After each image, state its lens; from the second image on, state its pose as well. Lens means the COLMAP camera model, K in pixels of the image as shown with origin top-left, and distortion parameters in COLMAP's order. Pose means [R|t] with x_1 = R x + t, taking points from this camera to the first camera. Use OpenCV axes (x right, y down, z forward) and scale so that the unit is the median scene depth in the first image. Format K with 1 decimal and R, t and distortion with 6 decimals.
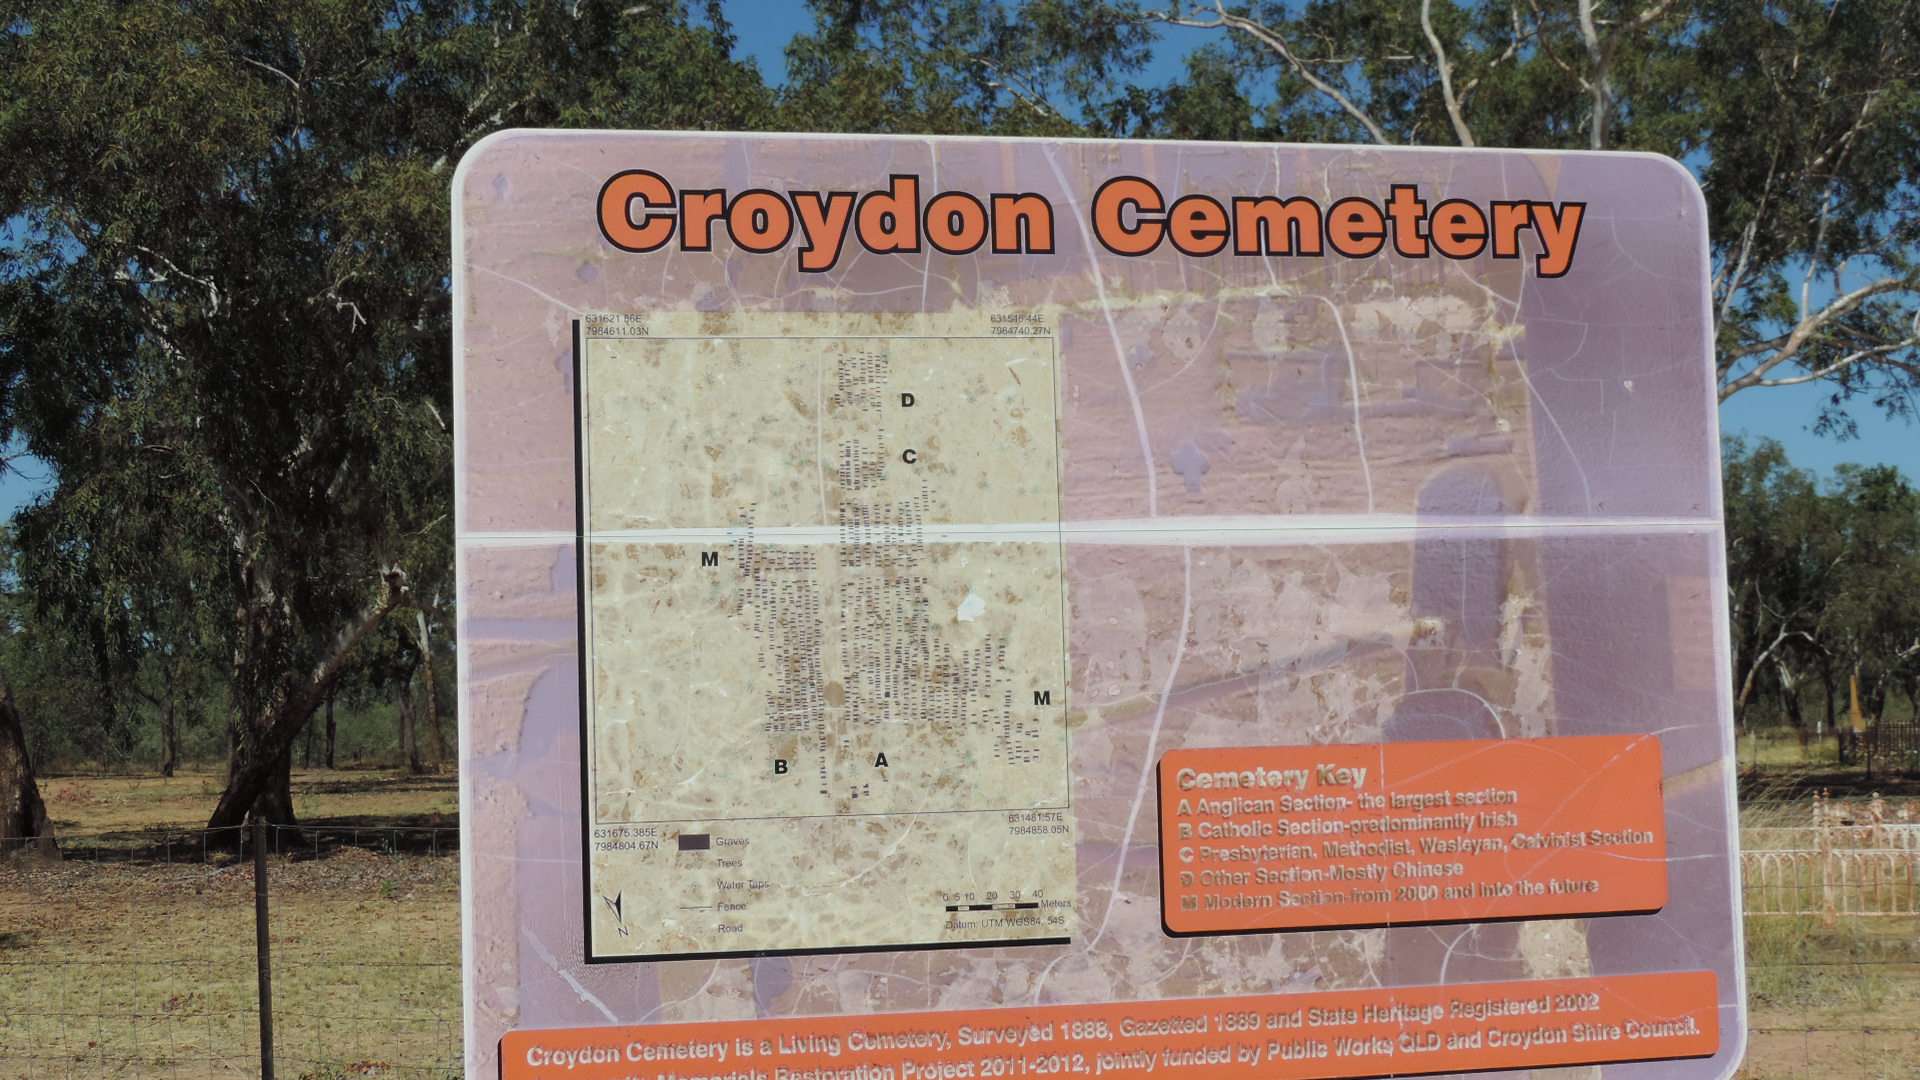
lens RADIAL K [[2890.3, 0, 968.8], [0, 2890.3, 550.3], [0, 0, 1]] dist [-0.117489, 0.156277]
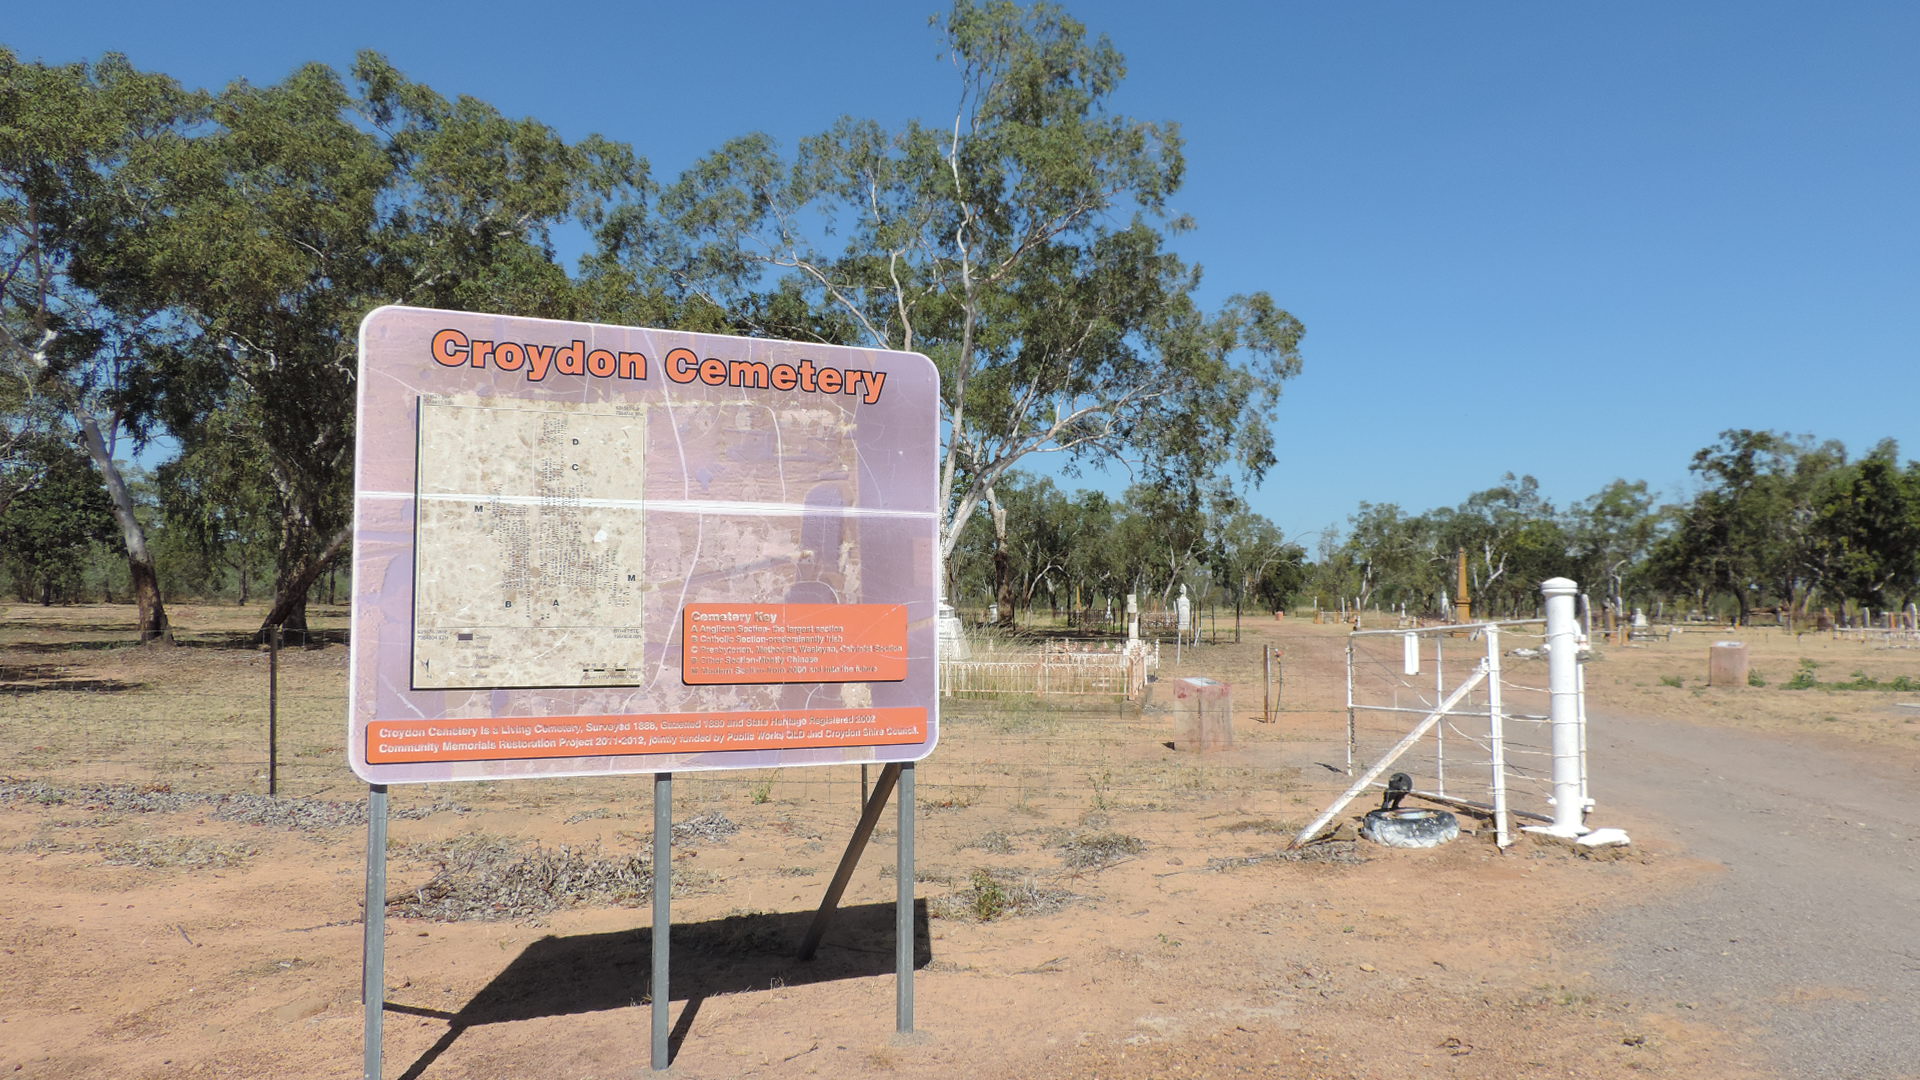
lens RADIAL K [[1377.4, 0, 965.5], [0, 1377.4, 552.4], [0, 0, 1]] dist [-0.018428, 0.001640]
pose [[0.977000, 0.042856, 0.208891, 0.052916], [-0.048333, 0.998607, 0.021185, -0.003778], [-0.207692, -0.030794, 0.977710, -0.097603]]
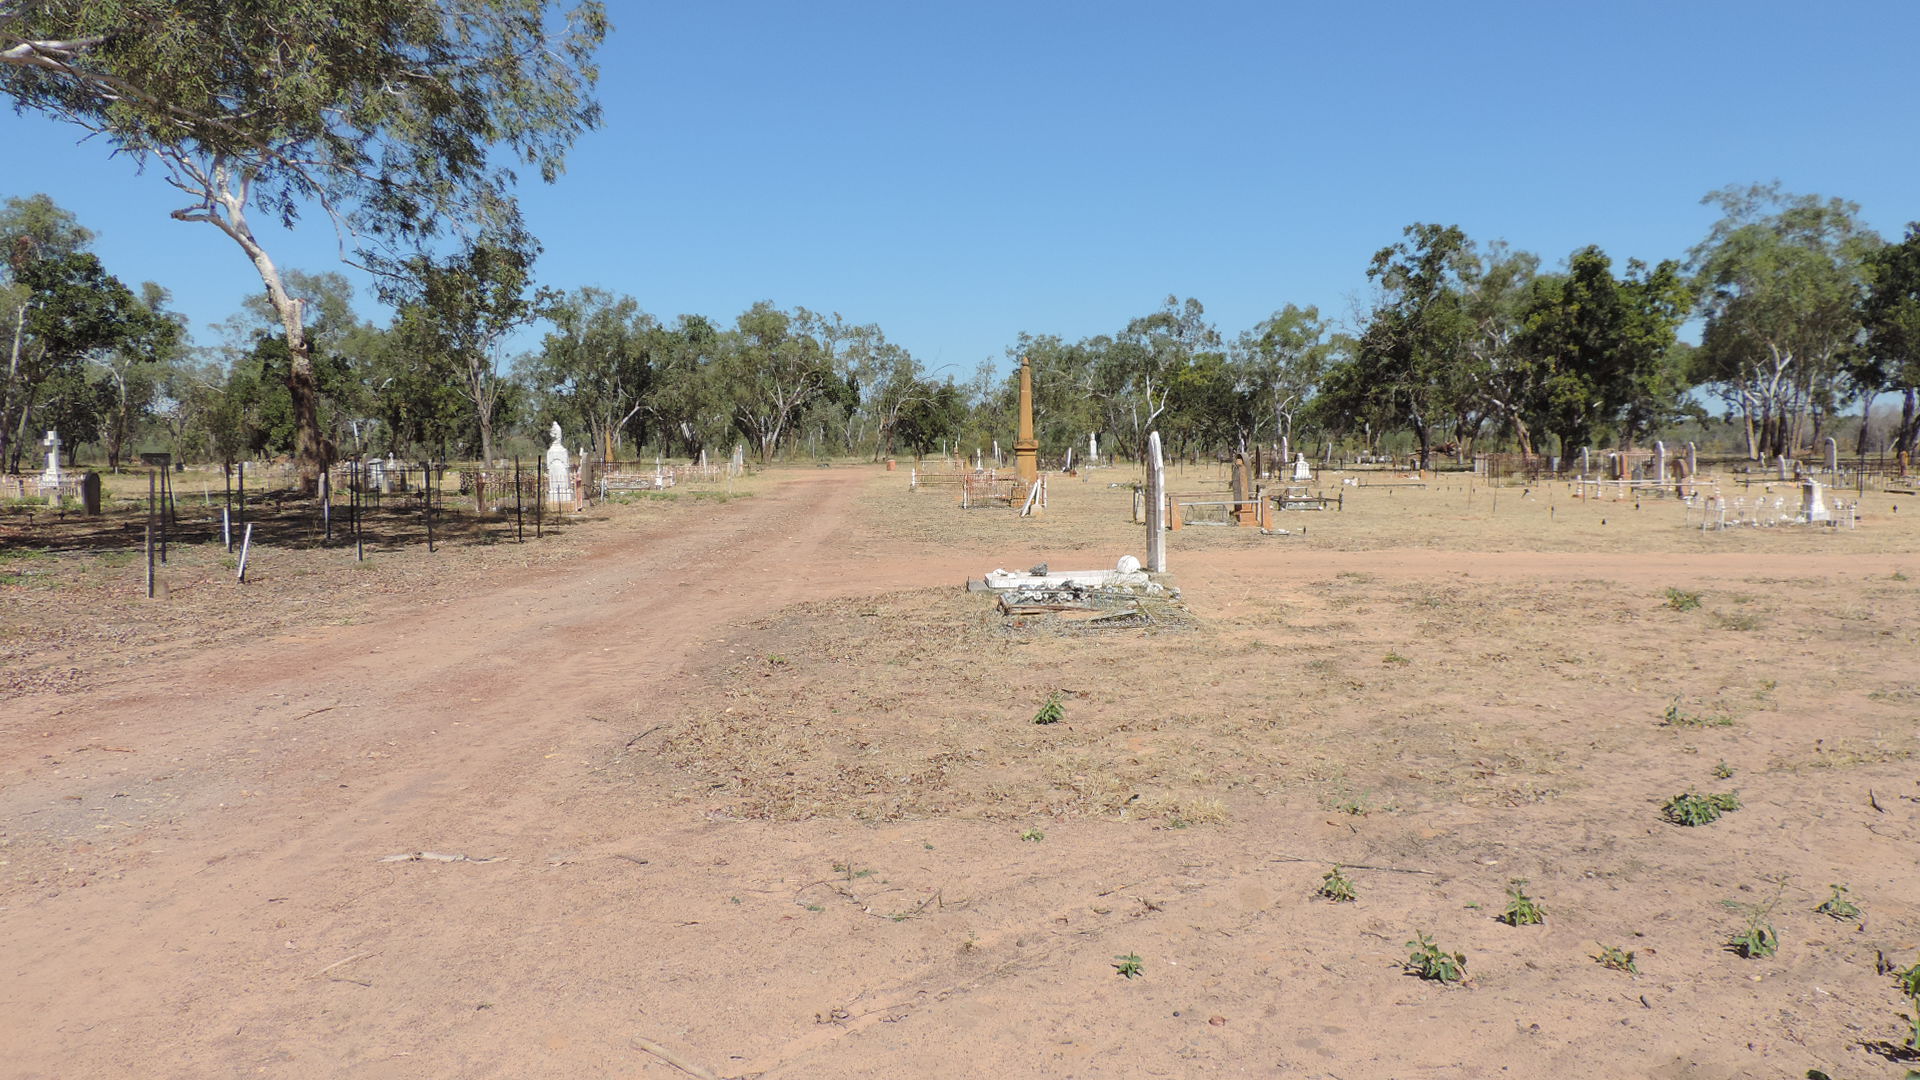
lens RADIAL K [[1369.0, 0, 953.1], [0, 1369.0, 551.0], [0, 0, 1]] dist [-0.023945, 0.004603]
pose [[0.915532, -0.008320, 0.402159, 1.658001], [-0.044888, 0.991428, 0.122700, 0.063120], [-0.399733, -0.130388, 0.907311, 1.895218]]
